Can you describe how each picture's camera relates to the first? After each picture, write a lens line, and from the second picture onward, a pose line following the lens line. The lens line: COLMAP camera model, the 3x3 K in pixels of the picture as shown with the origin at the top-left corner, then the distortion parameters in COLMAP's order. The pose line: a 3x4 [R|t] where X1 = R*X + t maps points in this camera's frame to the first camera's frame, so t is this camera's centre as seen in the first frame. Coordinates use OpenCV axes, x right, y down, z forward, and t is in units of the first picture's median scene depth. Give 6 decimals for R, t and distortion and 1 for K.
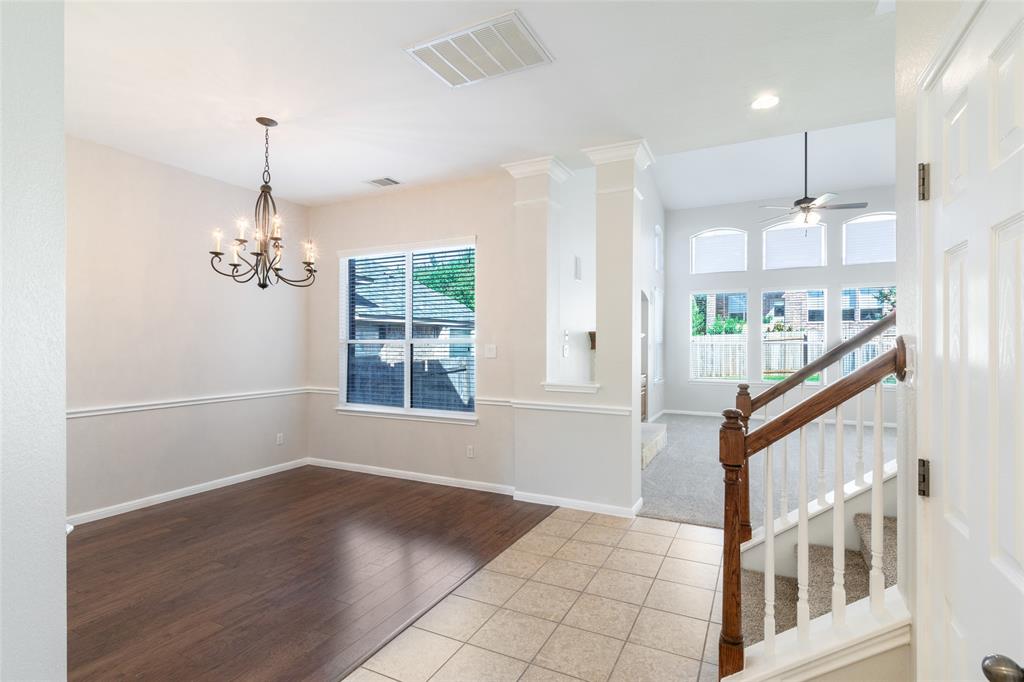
lens RADIAL K [[496.4, 0, 512.0], [0, 496.4, 341.0], [0, 0, 1]] dist [-0.000727, -0.000158]
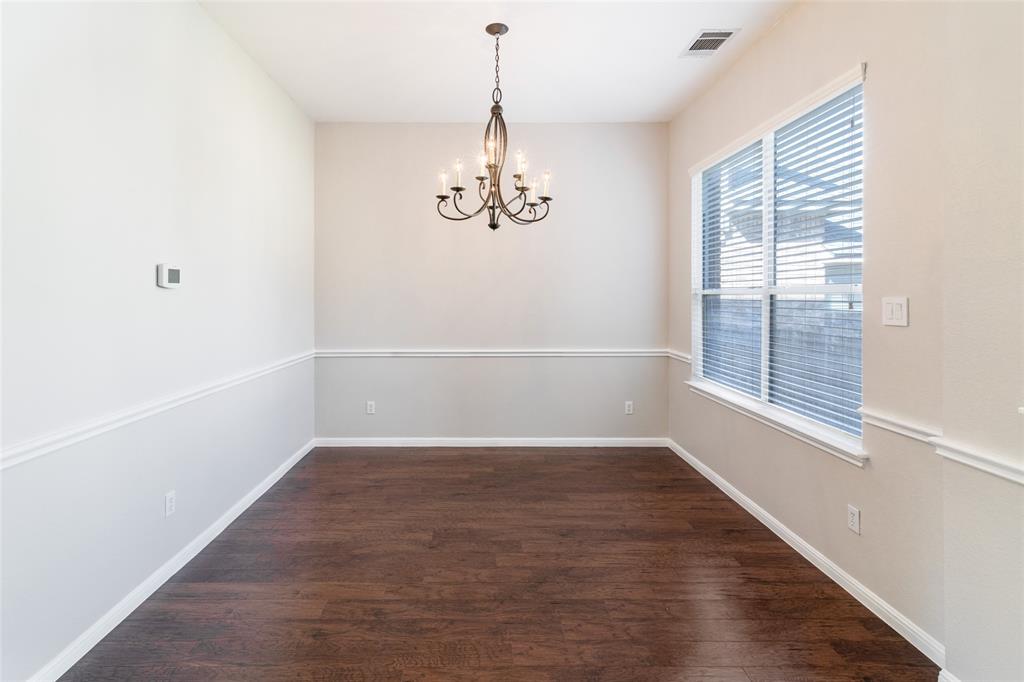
lens RADIAL K [[472.7, 0, 510.3], [0, 472.7, 293.3], [0, 0, 1]] dist [0.001836, 0.000100]
pose [[0.457619, -0.007205, -0.889119, 0.224368], [0.005348, 0.999971, -0.005351, 0.007695], [0.889132, -0.002306, 0.457644, 0.646836]]
